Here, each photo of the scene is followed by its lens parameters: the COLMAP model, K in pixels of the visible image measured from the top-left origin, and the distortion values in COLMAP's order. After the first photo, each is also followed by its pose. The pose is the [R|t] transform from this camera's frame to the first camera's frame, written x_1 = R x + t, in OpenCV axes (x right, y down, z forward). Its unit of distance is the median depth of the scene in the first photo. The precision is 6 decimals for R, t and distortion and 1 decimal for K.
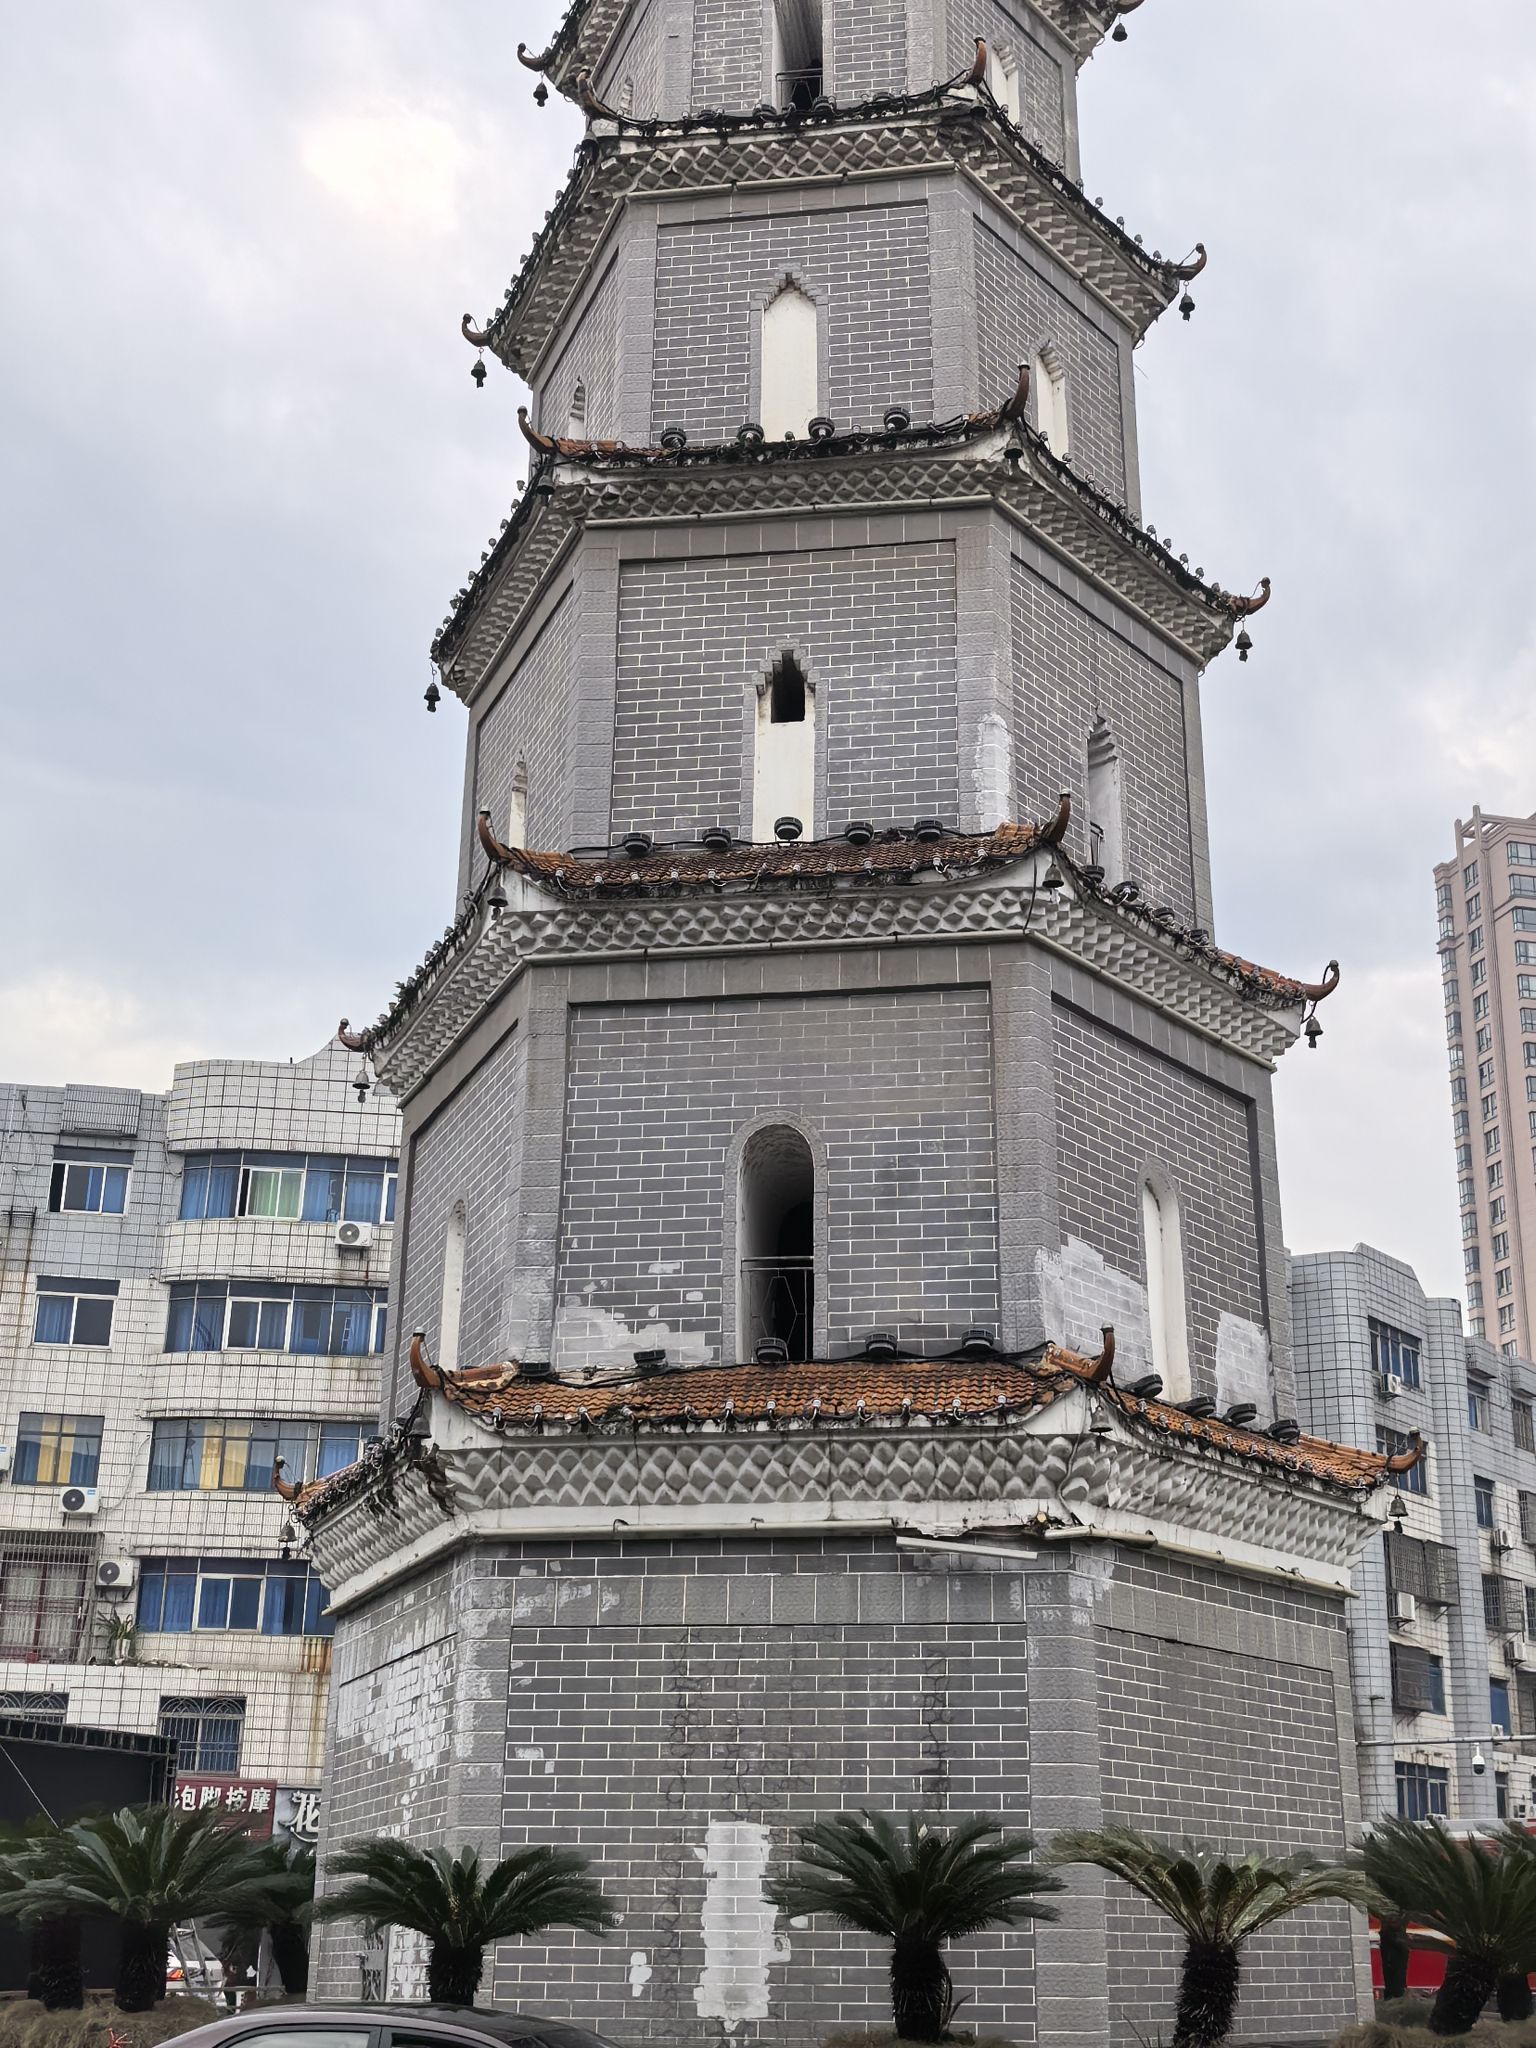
lens RADIAL K [[2608.1, 0, 768.0], [0, 2608.1, 1024.0], [0, 0, 1]] dist [0.083228, -0.068767]
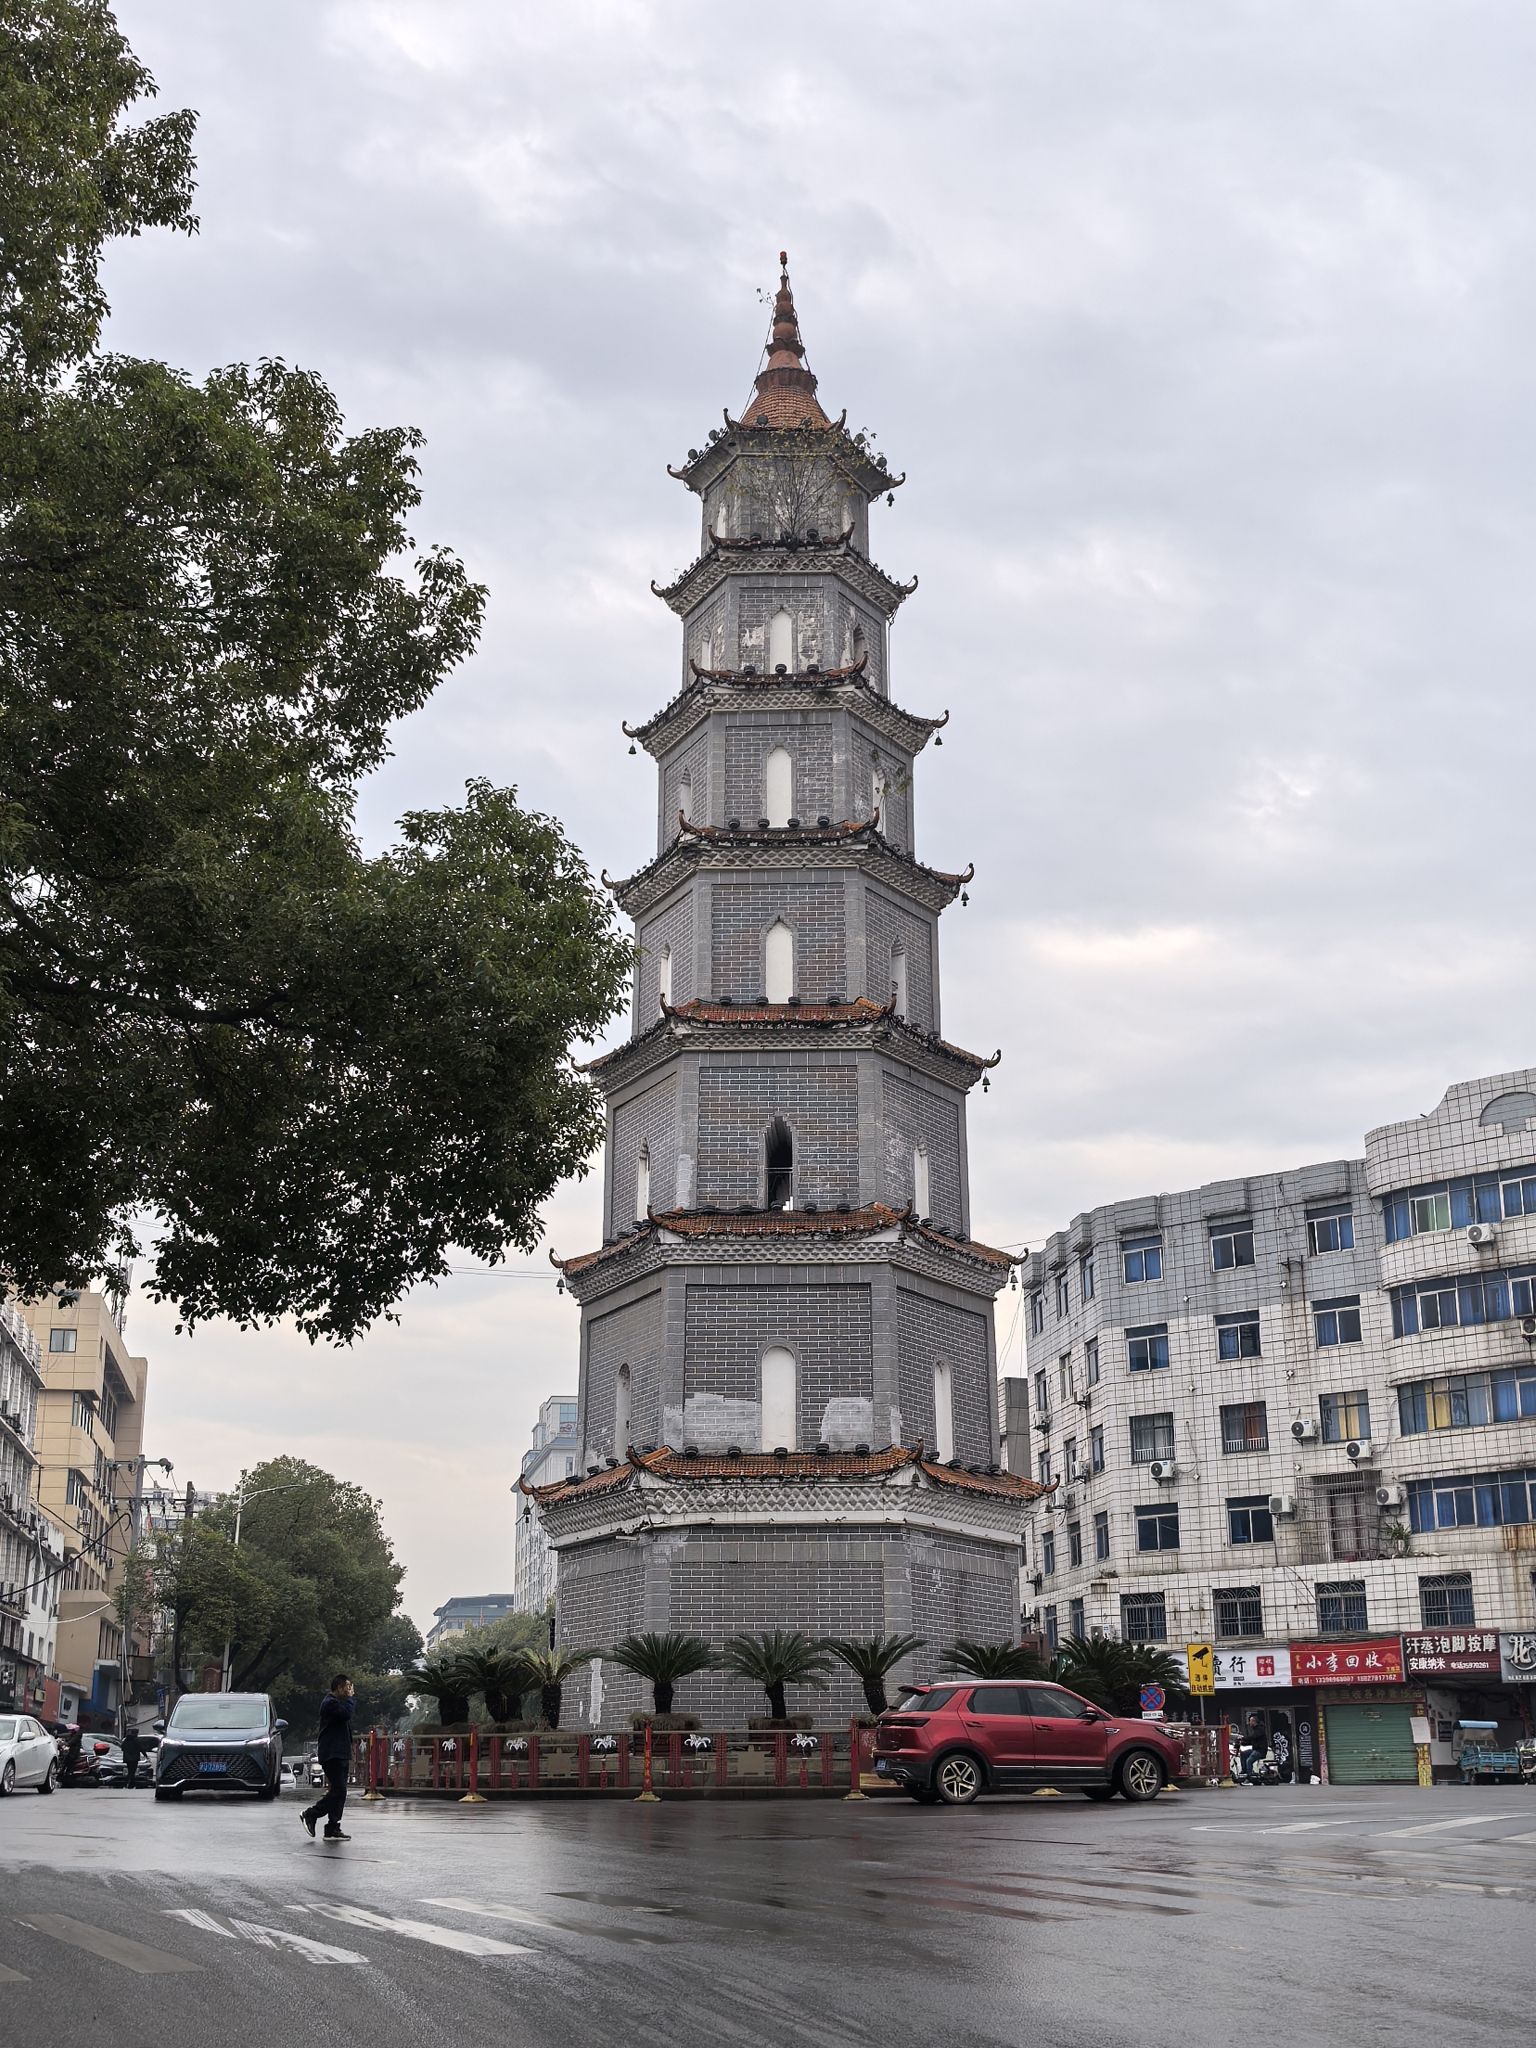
lens RADIAL K [[2608.1, 0, 768.0], [0, 2608.1, 1024.0], [0, 0, 1]] dist [0.083228, -0.068767]
pose [[0.601330, -0.253426, -0.757745, 0.692840], [0.283359, 0.954365, -0.094318, 0.000077], [0.747068, -0.157998, 0.645699, -0.146392]]
